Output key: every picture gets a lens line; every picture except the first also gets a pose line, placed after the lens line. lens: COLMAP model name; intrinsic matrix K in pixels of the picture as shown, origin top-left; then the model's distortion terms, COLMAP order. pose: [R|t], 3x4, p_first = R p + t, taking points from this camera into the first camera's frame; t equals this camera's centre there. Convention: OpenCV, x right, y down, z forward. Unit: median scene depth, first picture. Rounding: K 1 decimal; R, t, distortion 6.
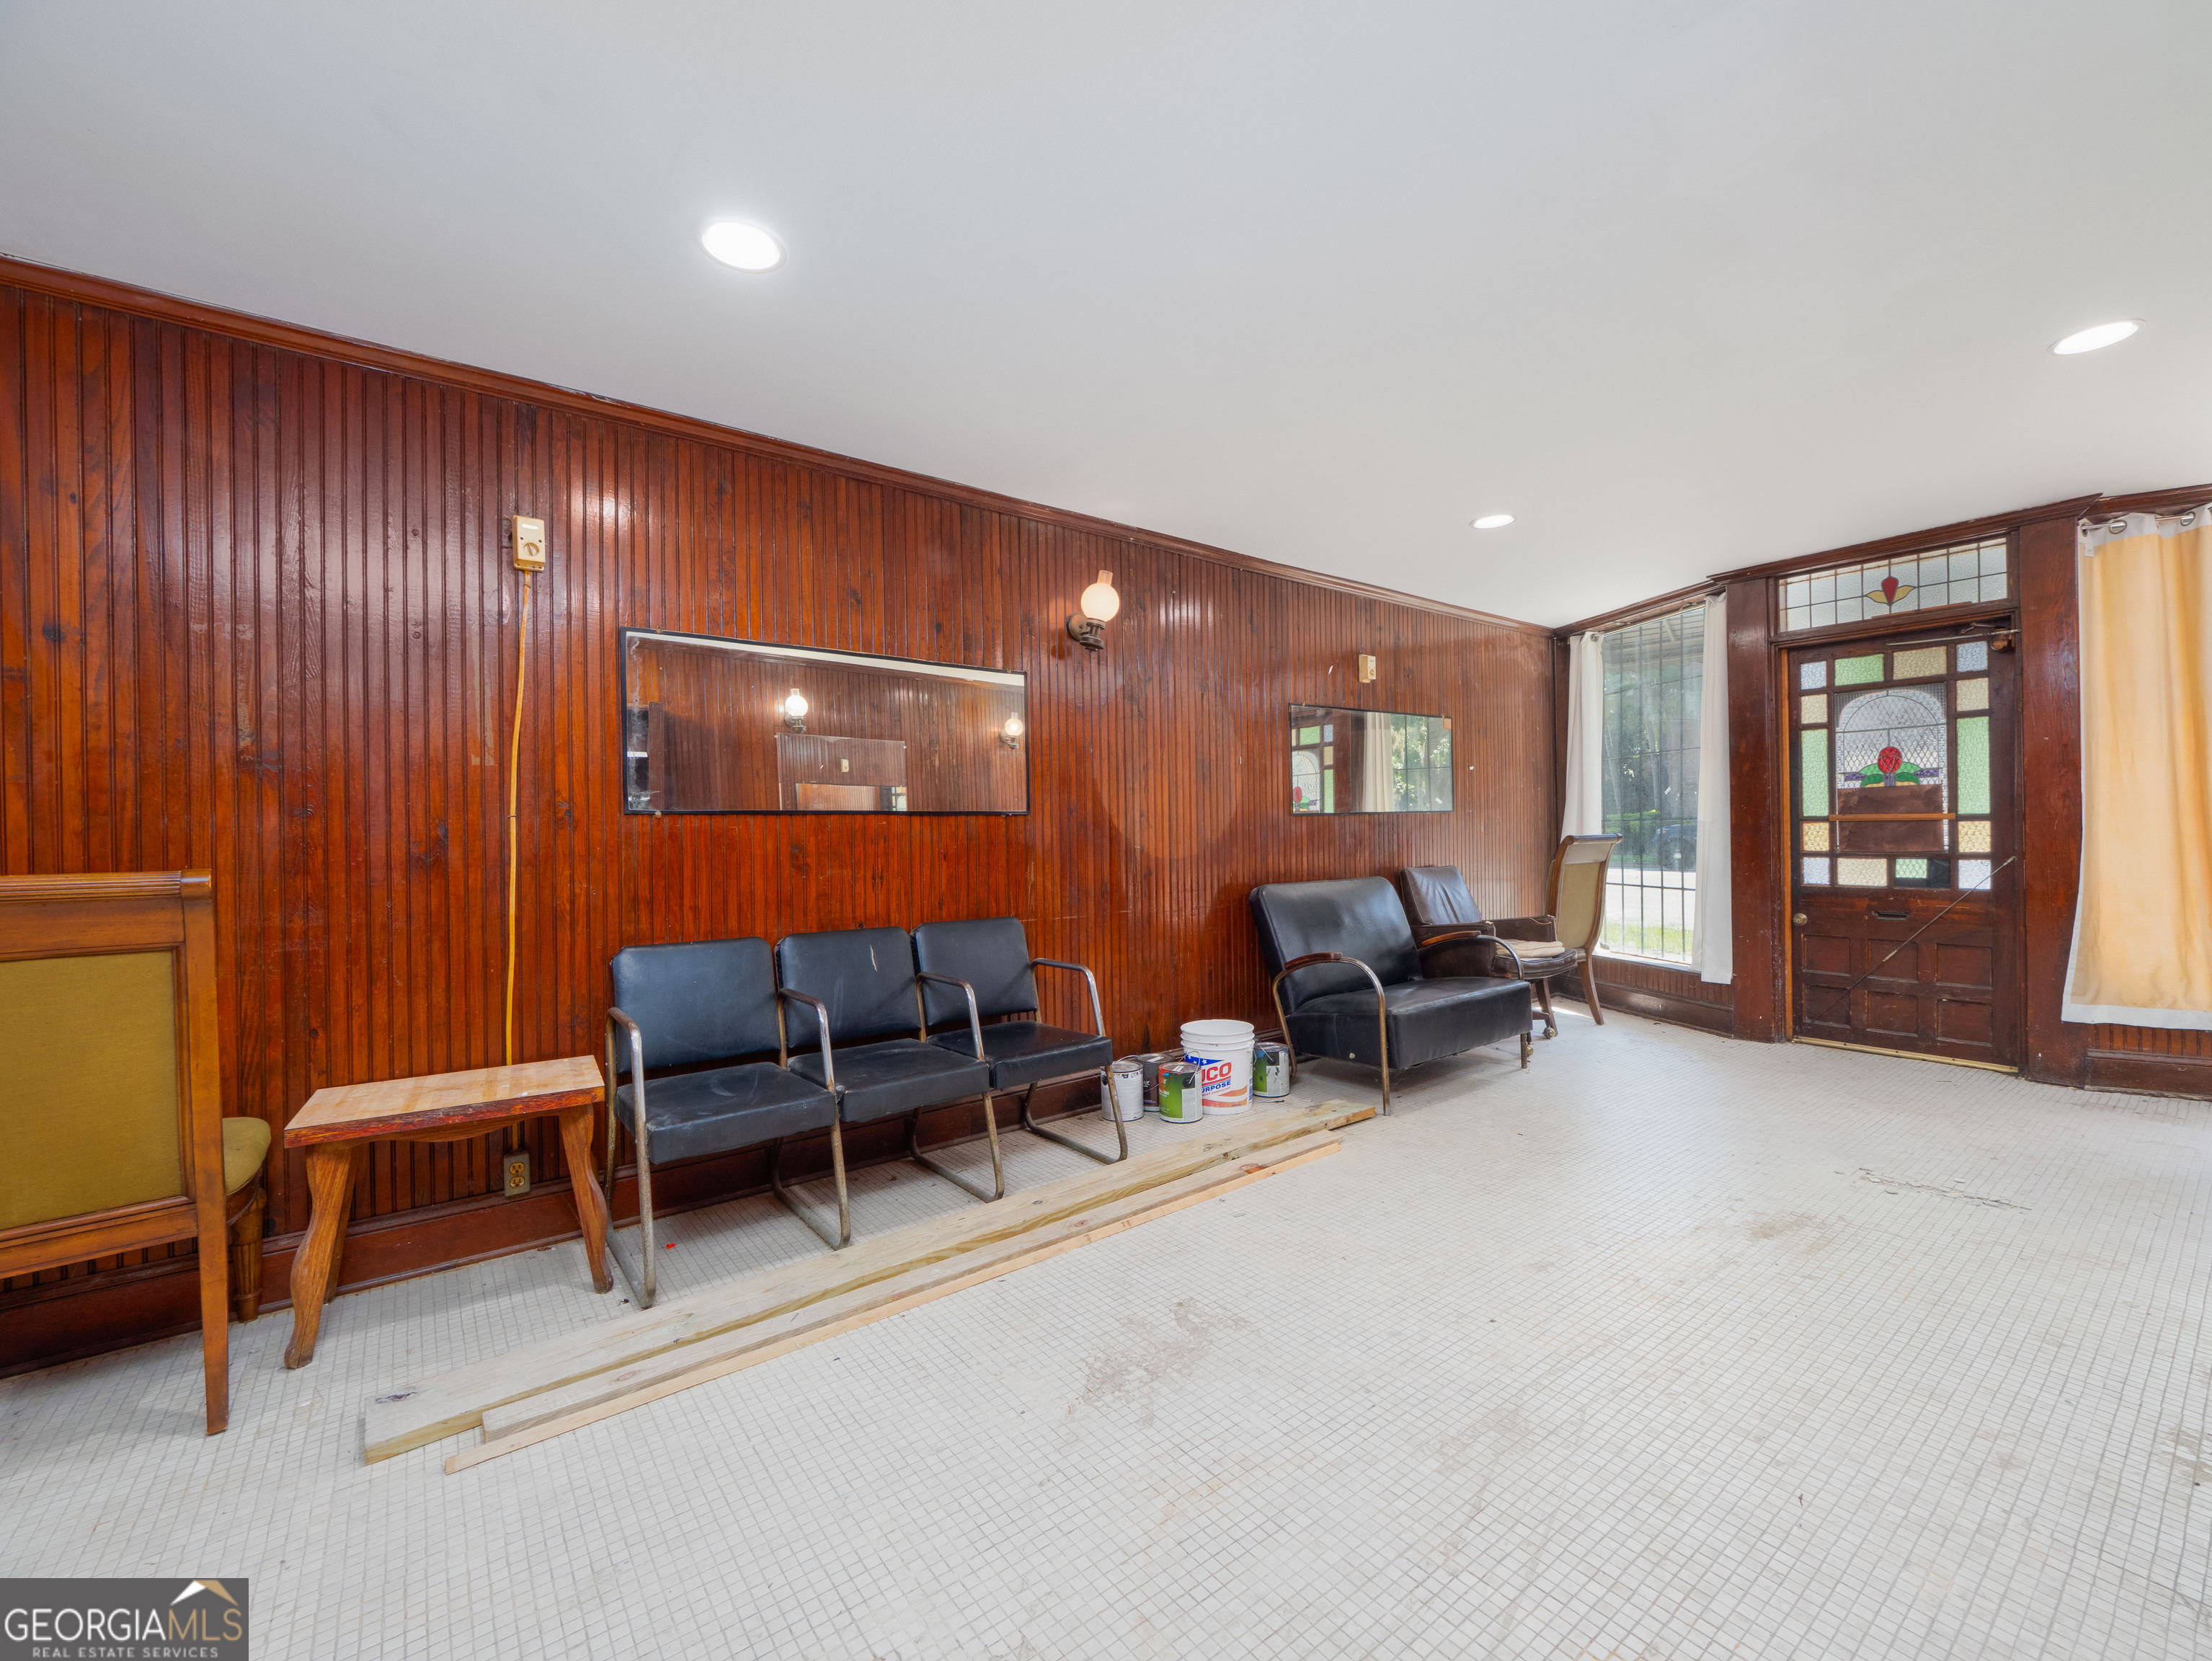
lens RADIAL K [[910.0, 0, 1113.8], [0, 910.0, 832.7], [0, 0, 1]] dist [-0.001455, -0.004467]
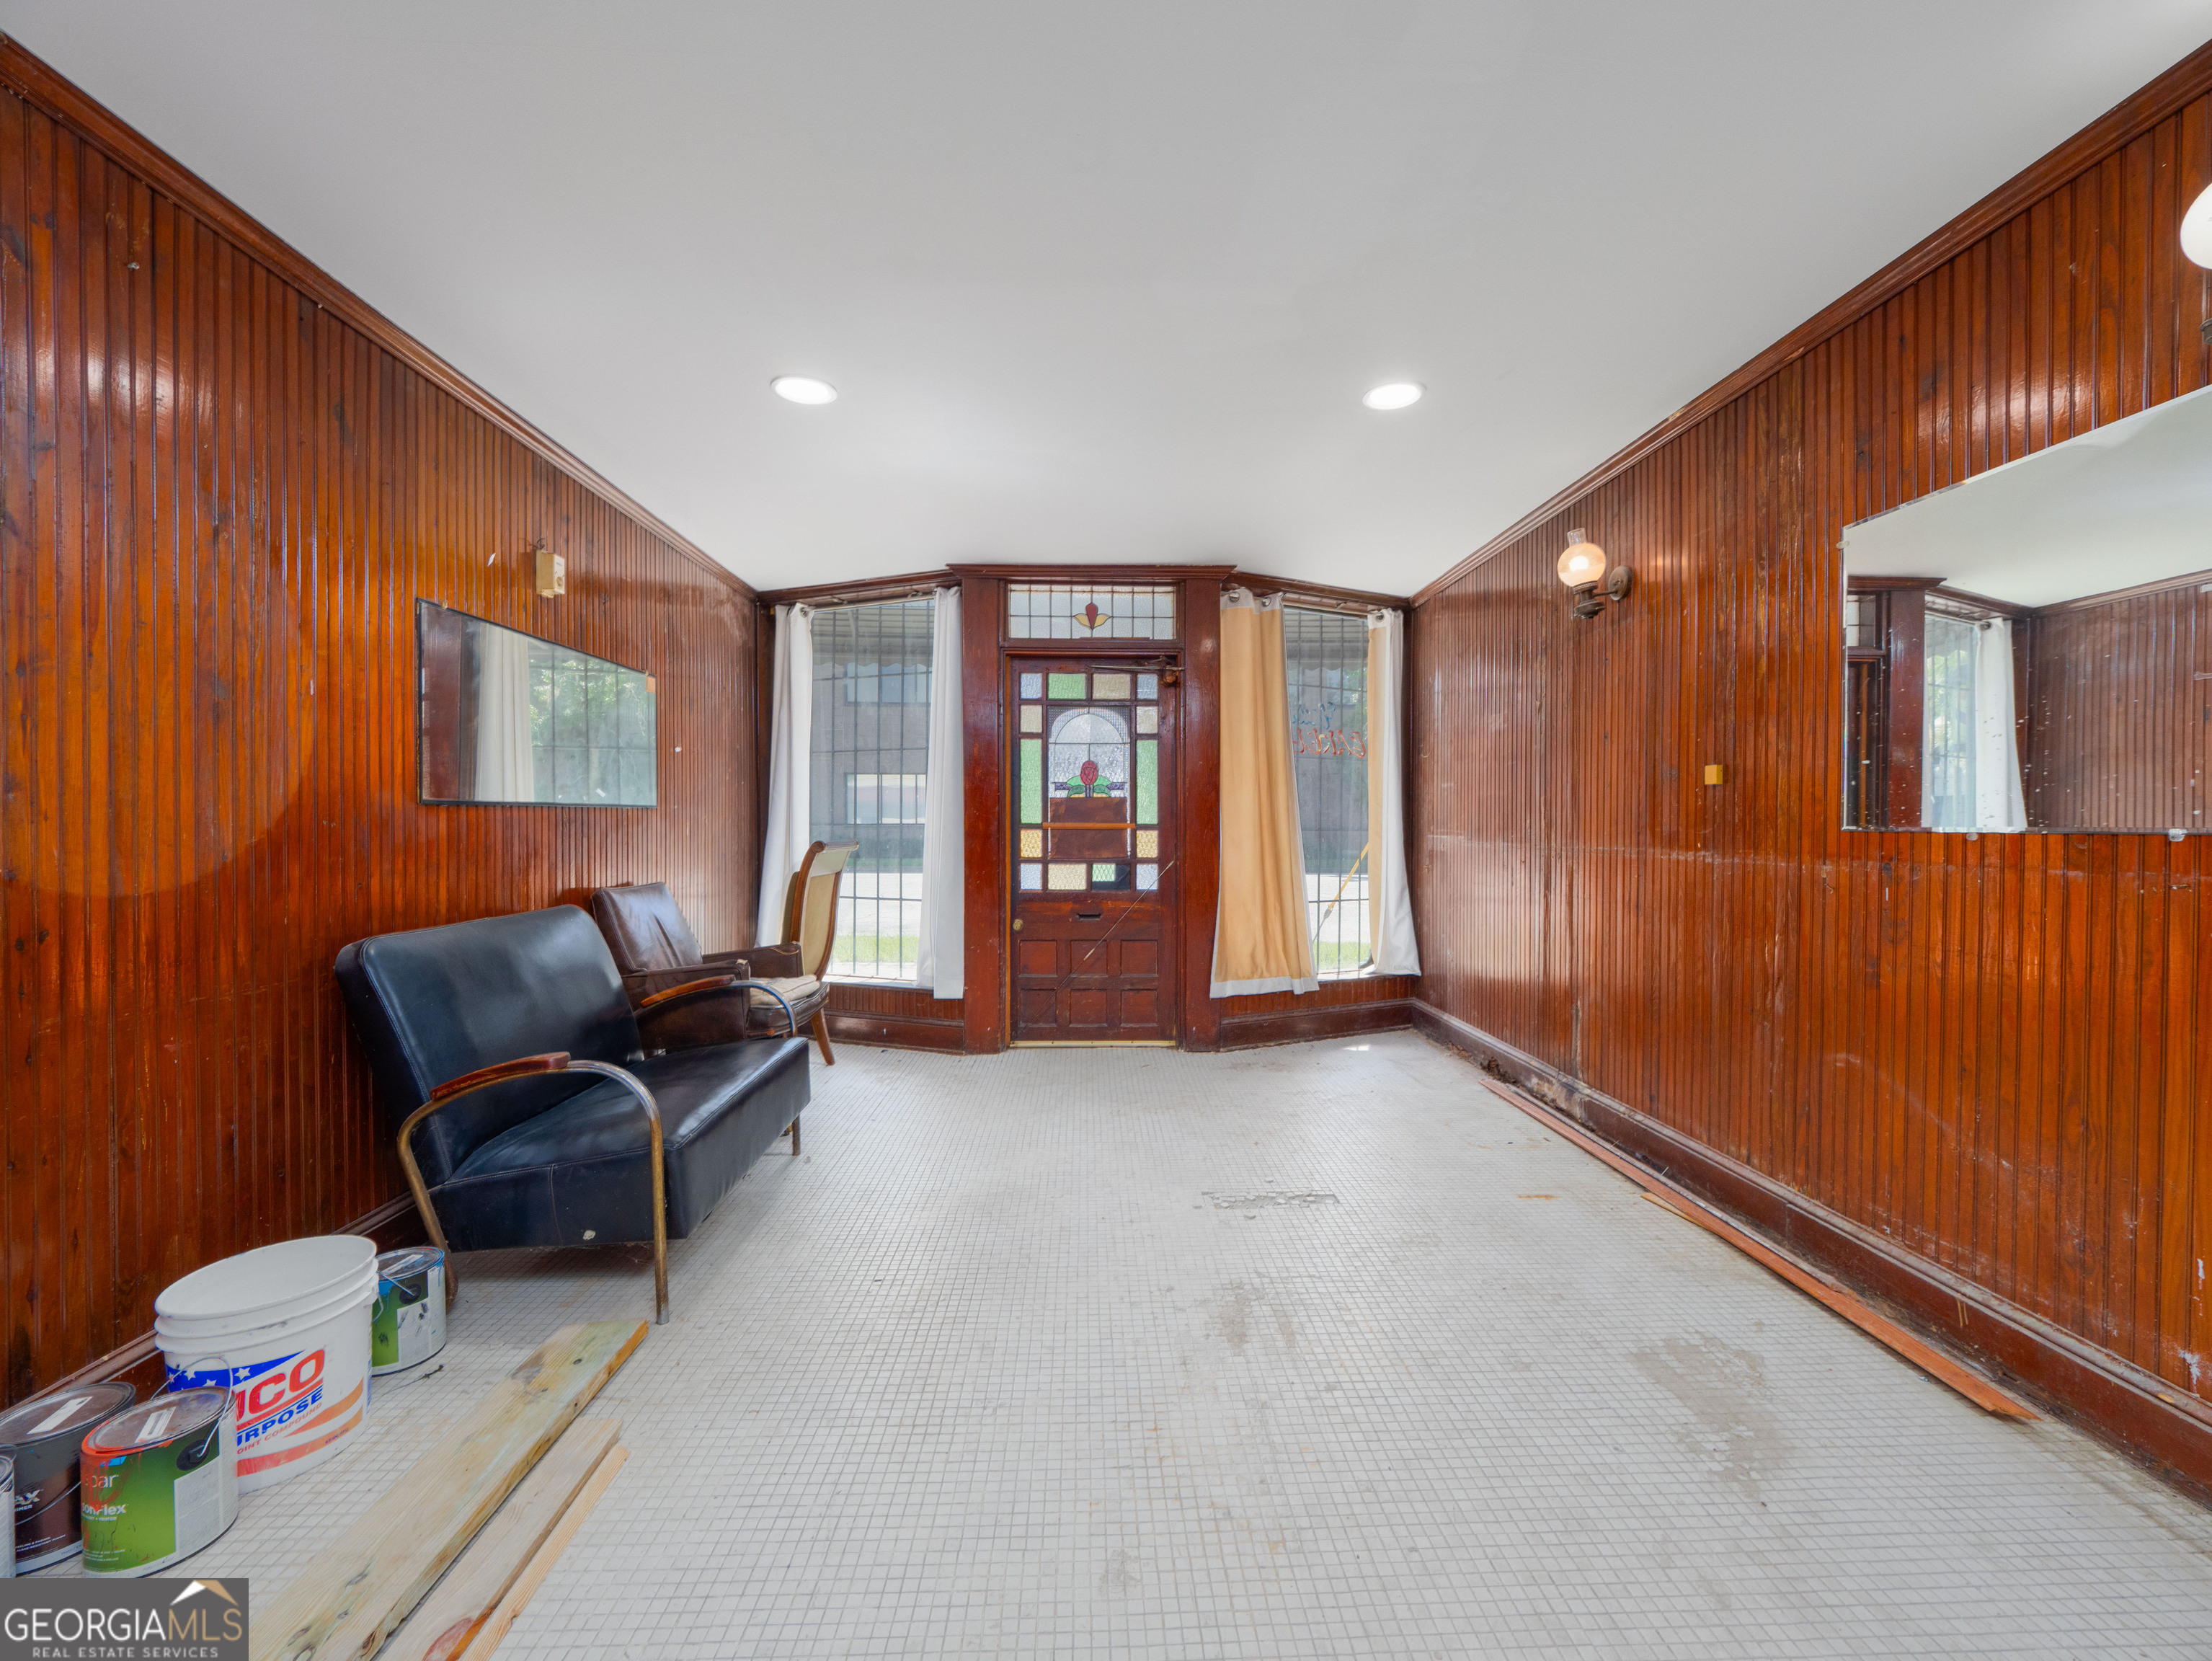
lens RADIAL K [[910.0, 0, 1113.8], [0, 910.0, 832.7], [0, 0, 1]] dist [-0.001455, -0.004467]
pose [[0.573987, 0.011062, 0.818789, -0.012625], [-0.008915, 0.999934, -0.007260, -0.001112], [-0.818816, -0.003132, 0.574048, 0.372537]]
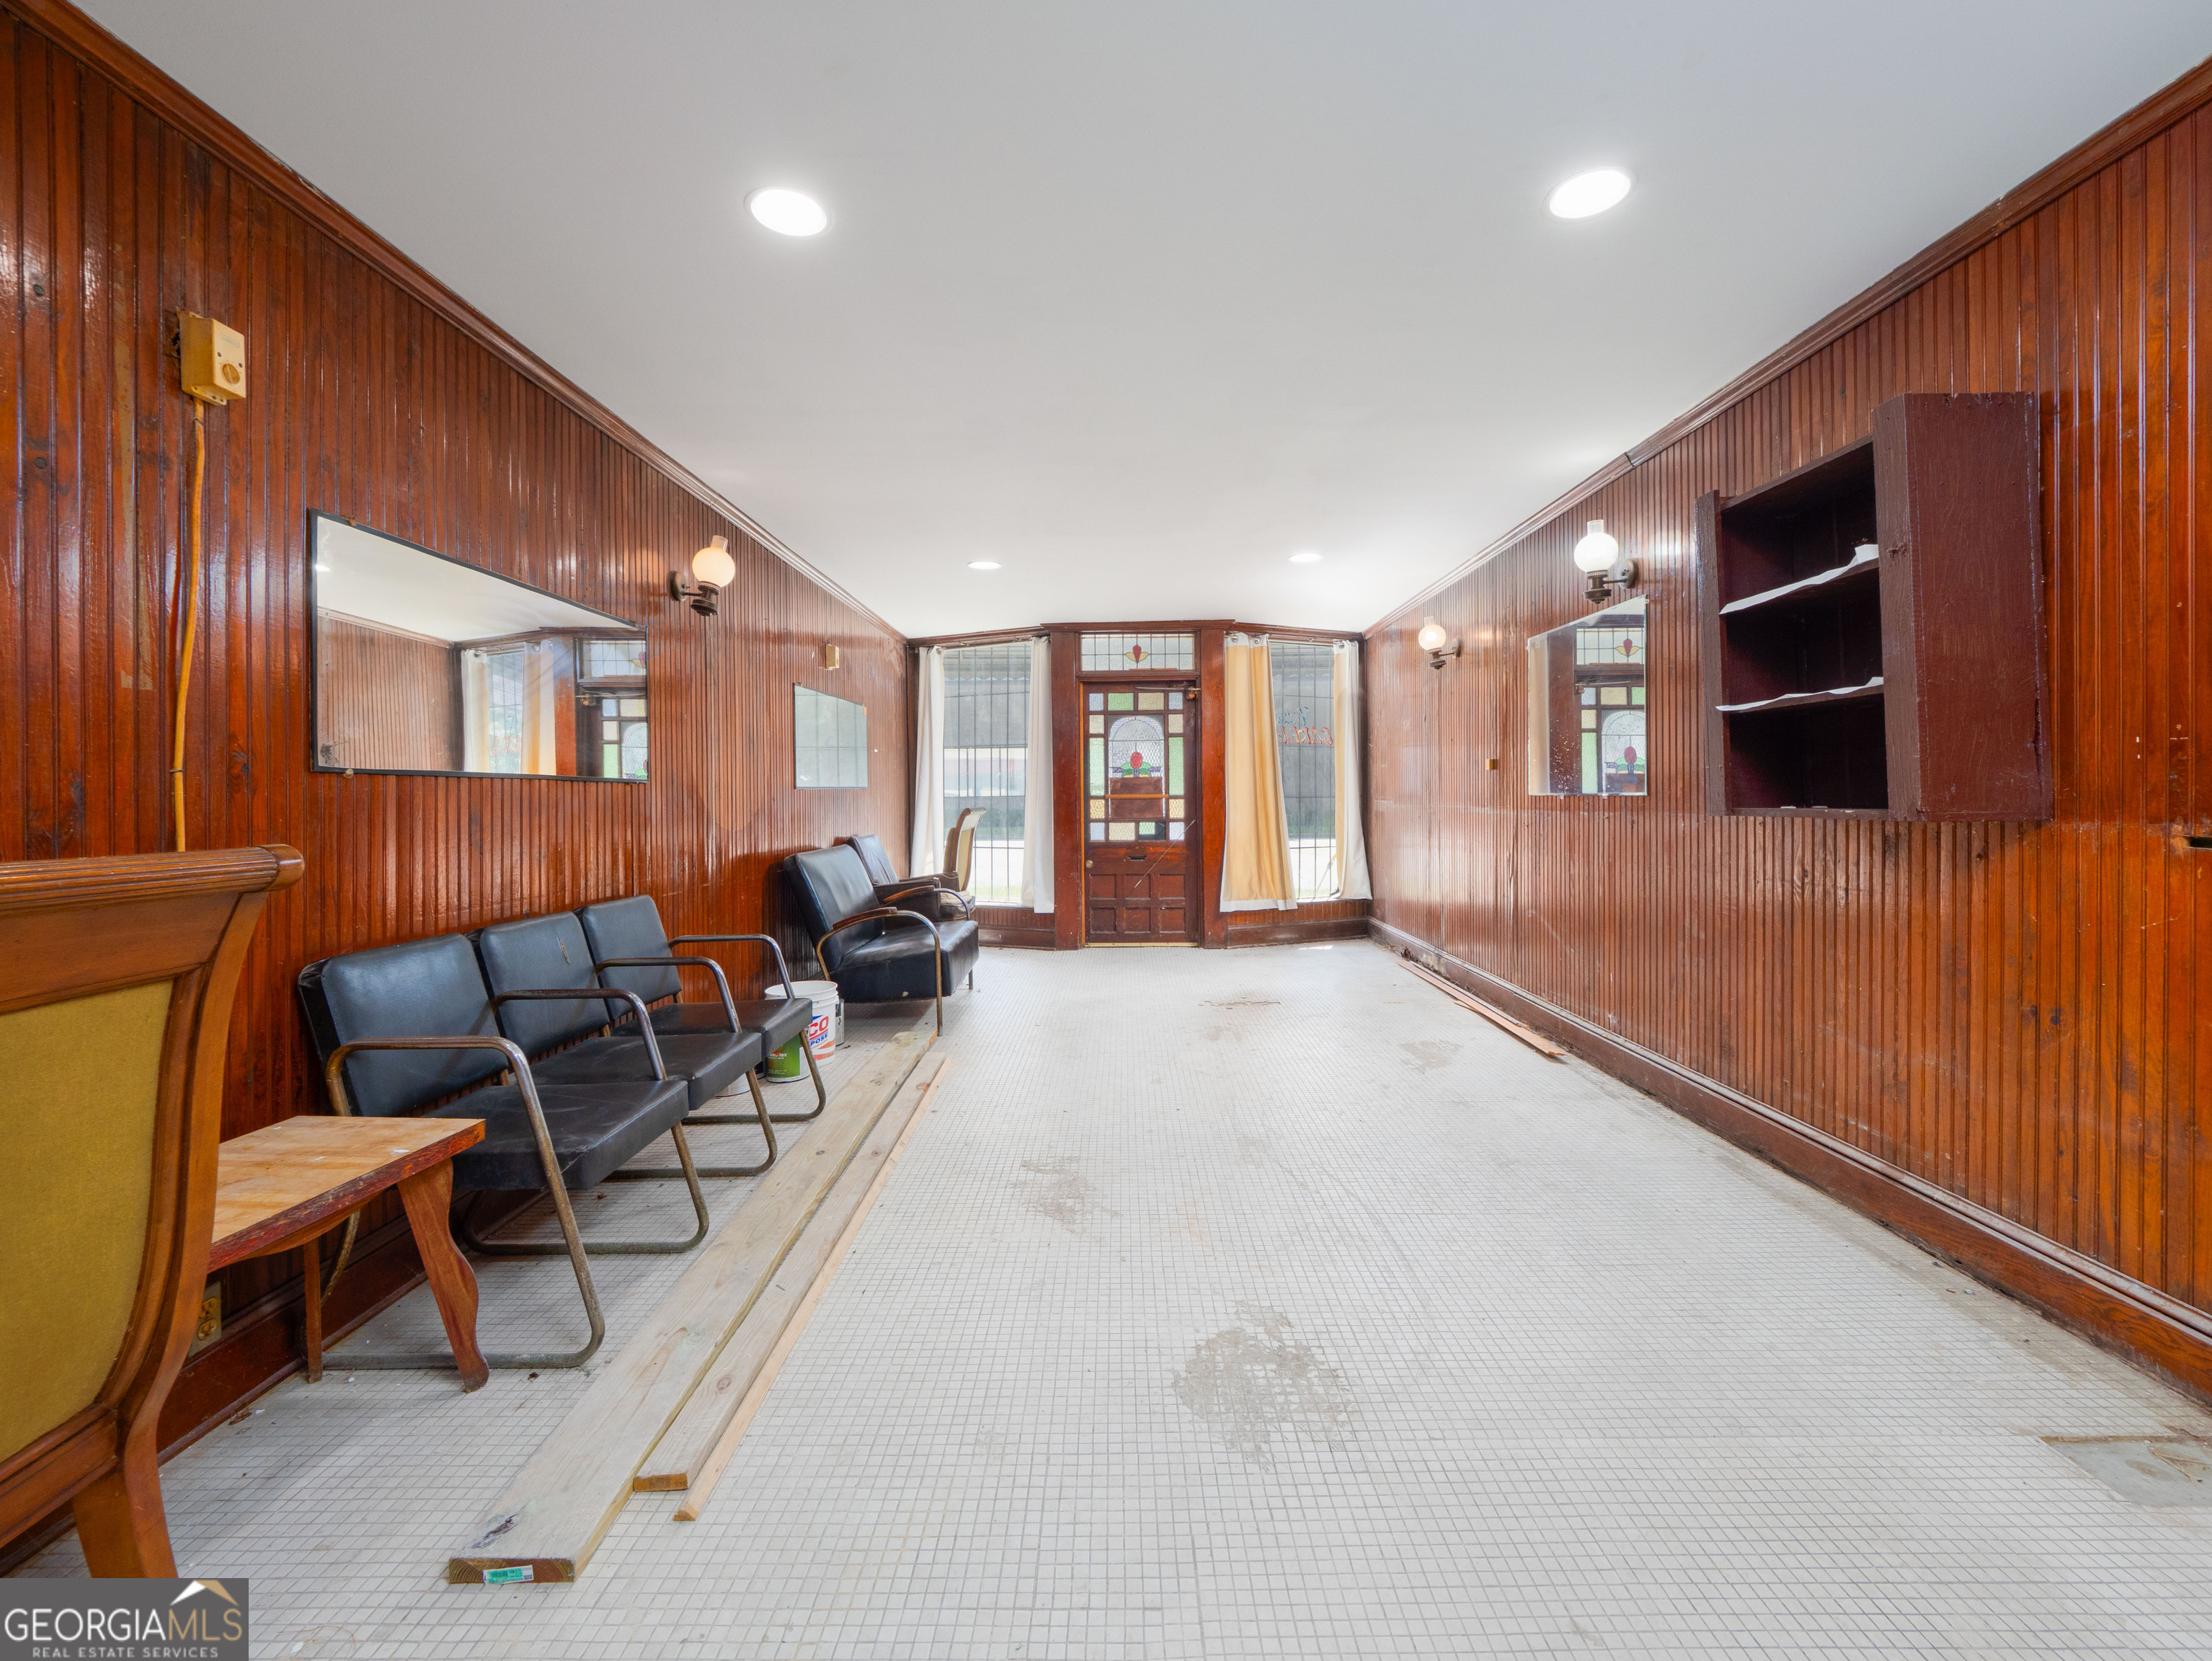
lens RADIAL K [[922.4, 0, 1105.0], [0, 922.4, 800.5], [0, 0, 1]] dist [-0.017796, -0.000412]
pose [[0.617491, 0.007110, 0.786545, -0.466775], [0.001209, 0.999949, -0.009988, 0.006343], [-0.786577, 0.007118, 0.617452, 0.051401]]
